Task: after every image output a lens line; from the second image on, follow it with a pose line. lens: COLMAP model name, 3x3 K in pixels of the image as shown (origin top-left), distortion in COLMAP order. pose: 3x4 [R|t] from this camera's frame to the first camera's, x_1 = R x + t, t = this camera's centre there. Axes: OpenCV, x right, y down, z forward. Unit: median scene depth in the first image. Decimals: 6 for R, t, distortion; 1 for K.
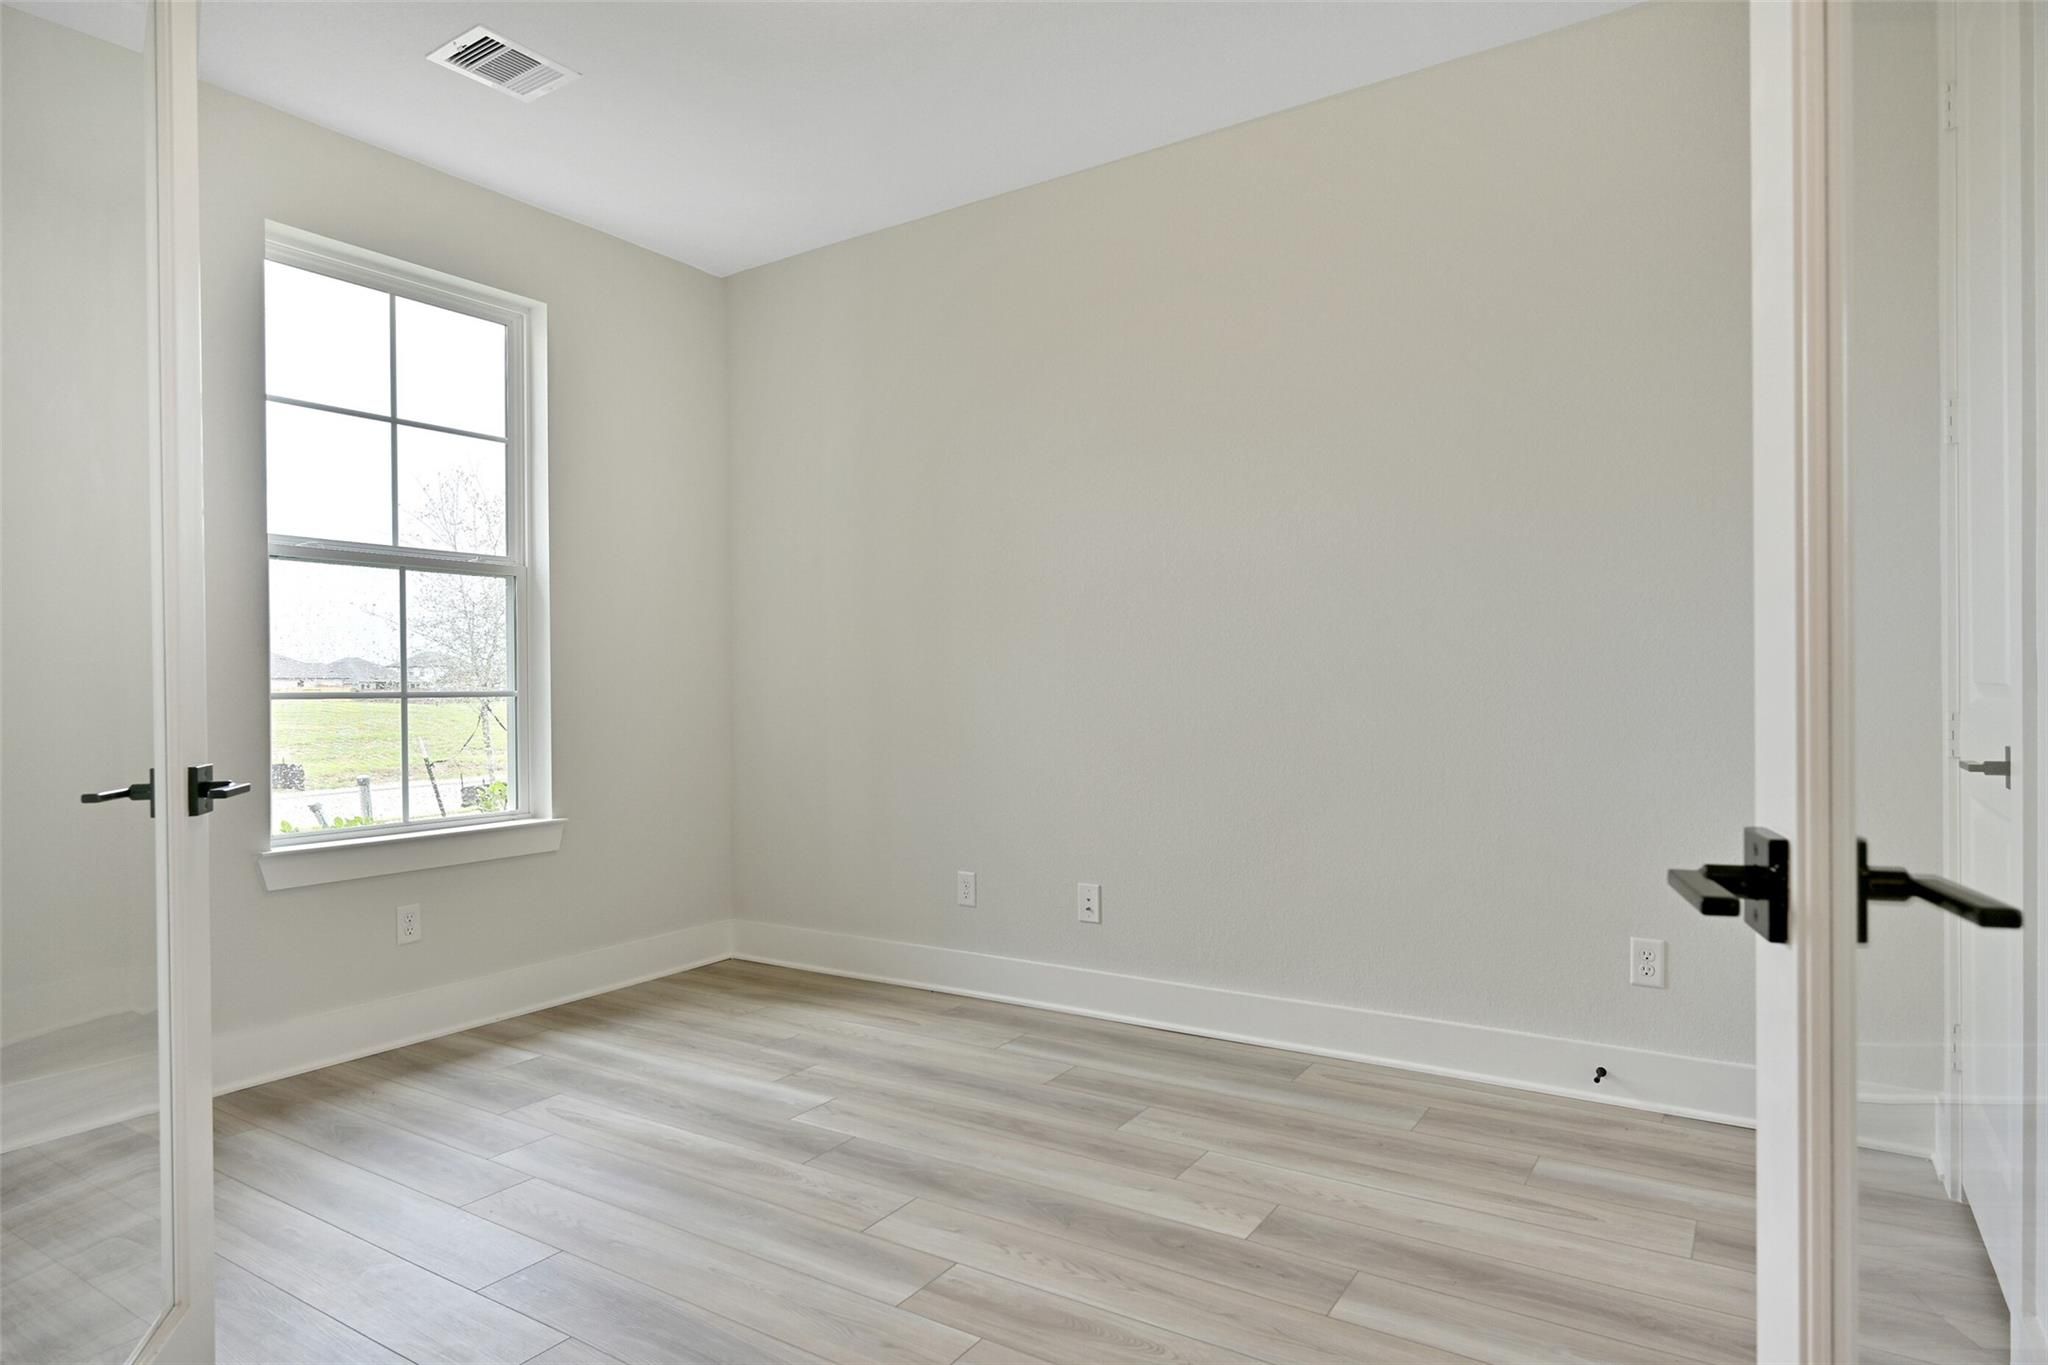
lens RADIAL K [[830.6, 0, 1024.0], [0, 830.6, 682.5], [0, 0, 1]] dist [-0.001344, 0.000006]
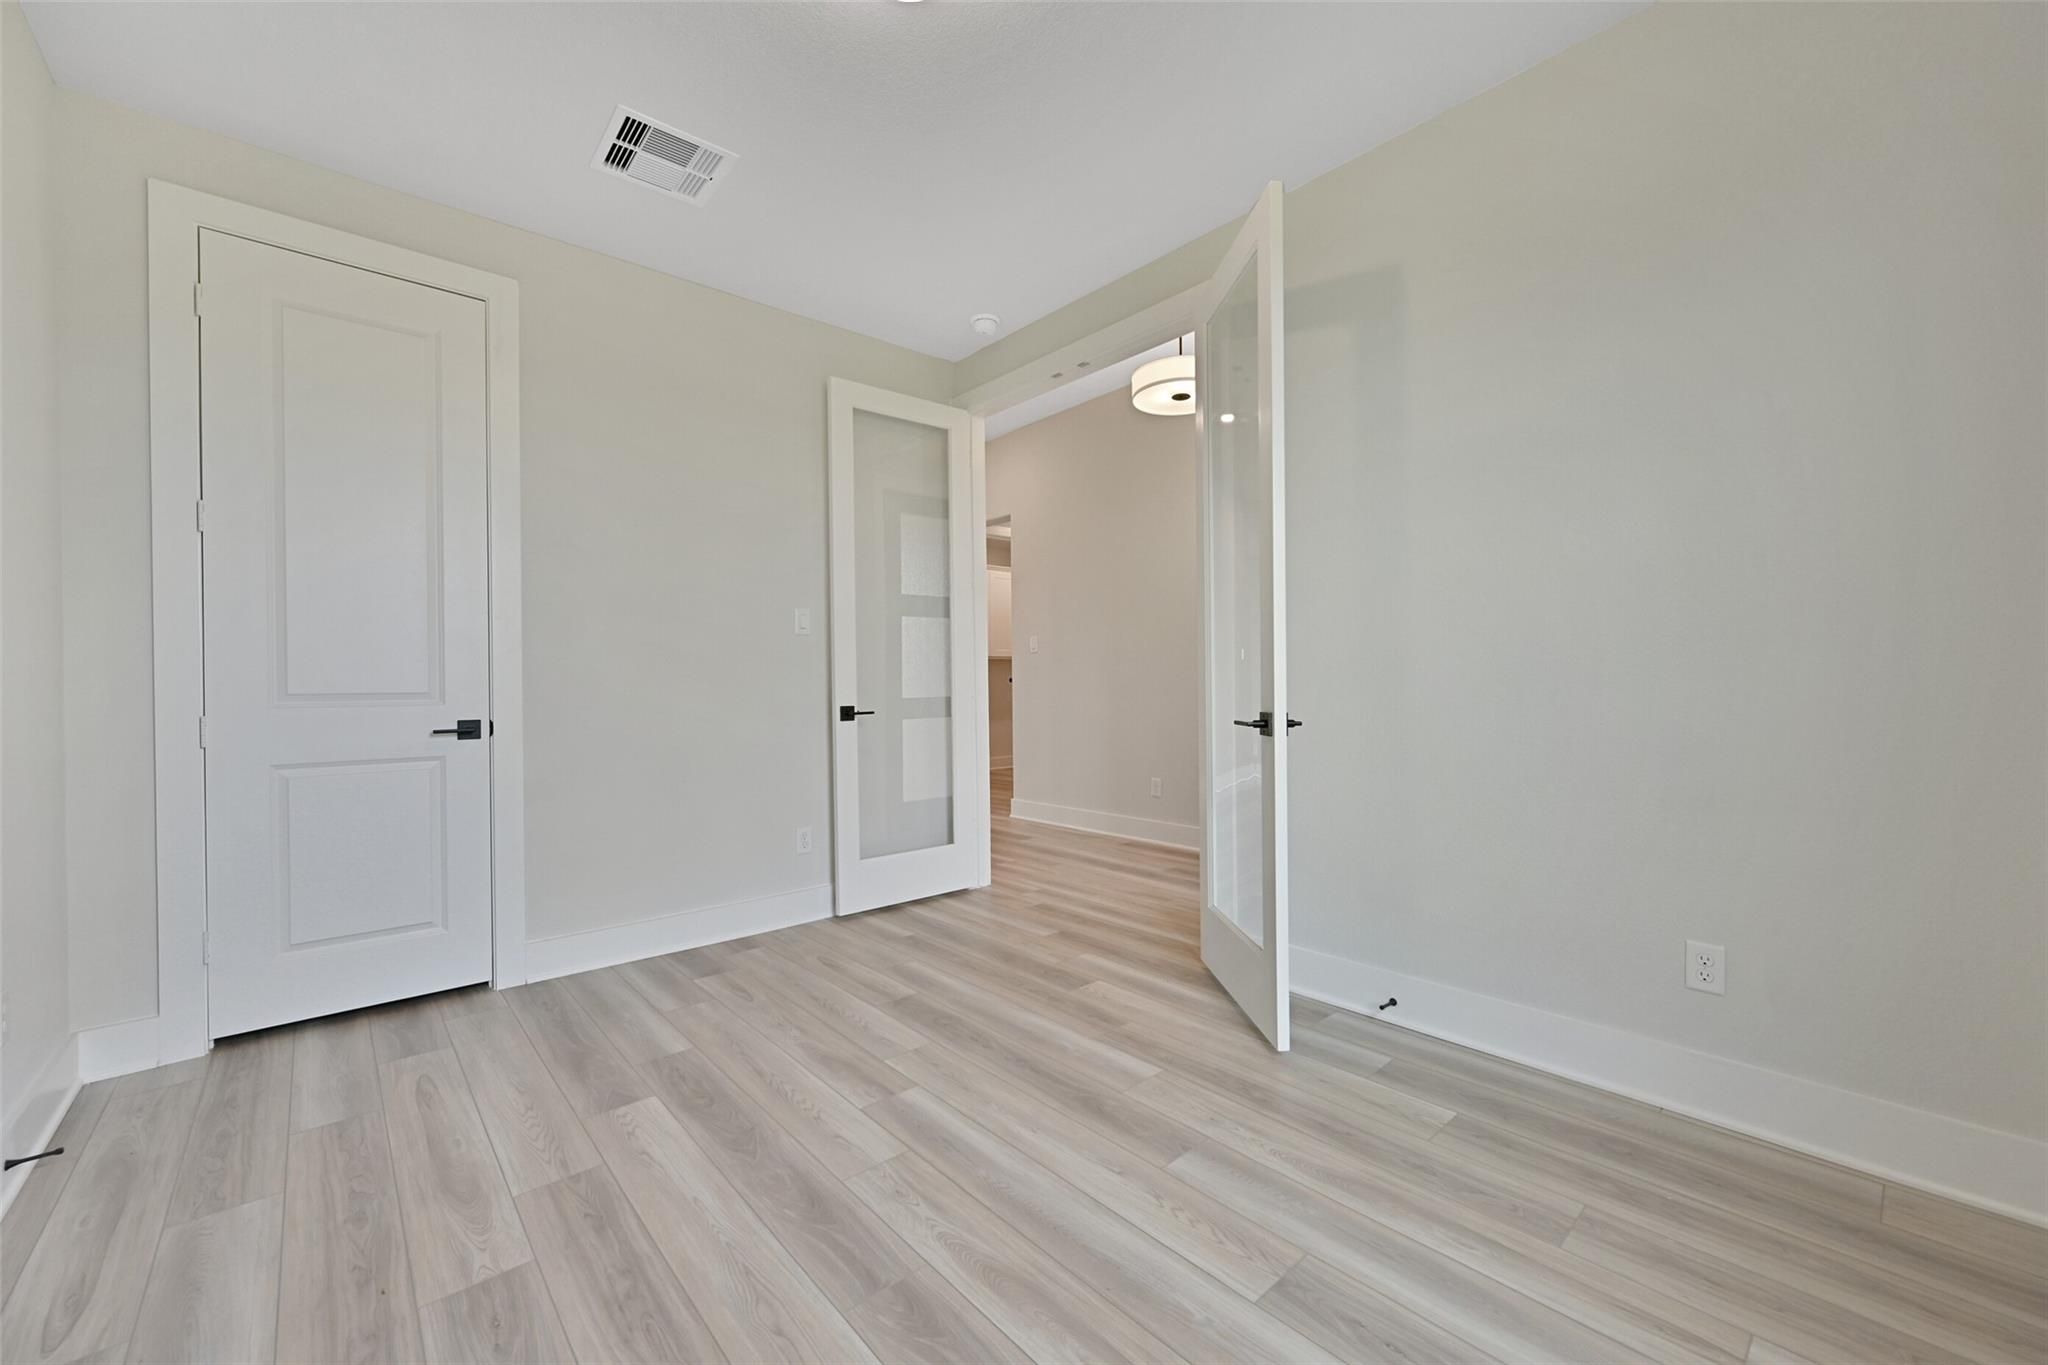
lens RADIAL K [[830.6, 0, 1024.0], [0, 830.6, 682.5], [0, 0, 1]] dist [-0.001344, 0.000006]
pose [[-0.931755, 0.022521, 0.362389, -0.695851], [0.021611, 0.999745, -0.006564, 0.033917], [-0.362445, 0.001716, -0.932004, 1.820444]]
